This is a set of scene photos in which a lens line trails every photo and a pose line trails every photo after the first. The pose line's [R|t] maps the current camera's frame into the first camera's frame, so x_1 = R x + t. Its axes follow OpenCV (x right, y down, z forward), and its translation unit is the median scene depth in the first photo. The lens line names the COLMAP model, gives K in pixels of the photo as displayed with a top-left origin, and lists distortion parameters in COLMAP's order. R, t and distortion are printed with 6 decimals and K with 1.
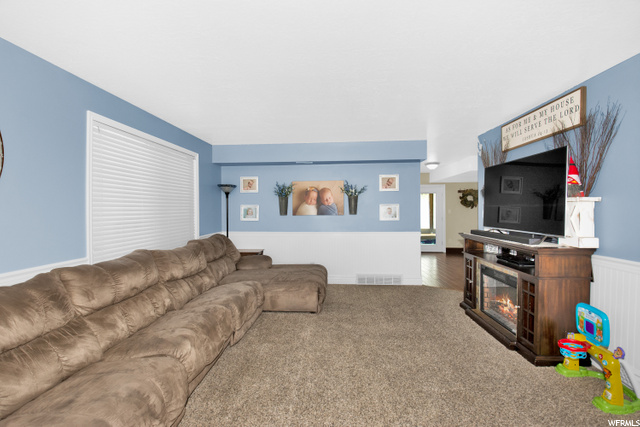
lens RADIAL K [[292.6, 0, 292.2], [0, 292.6, 210.7], [0, 0, 1]] dist [0.007546, -0.005507]
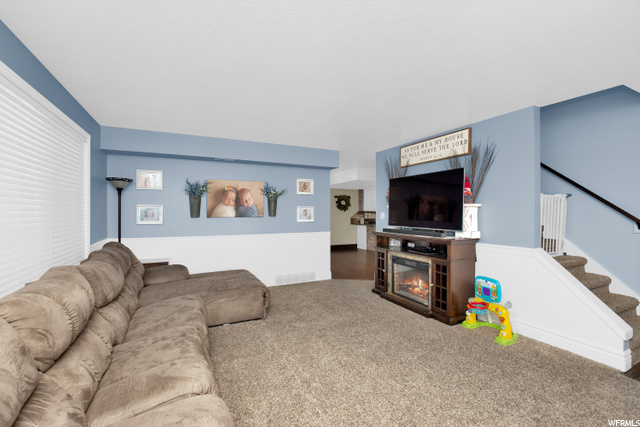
lens RADIAL K [[292.6, 0, 315.6], [0, 292.6, 213.2], [0, 0, 1]] dist [0.007546, -0.005507]
pose [[0.862462, 0.003634, 0.506108, -0.252061], [-0.003777, 0.999993, -0.000744, 0.003645], [-0.506107, -0.001270, 0.862470, 0.083757]]
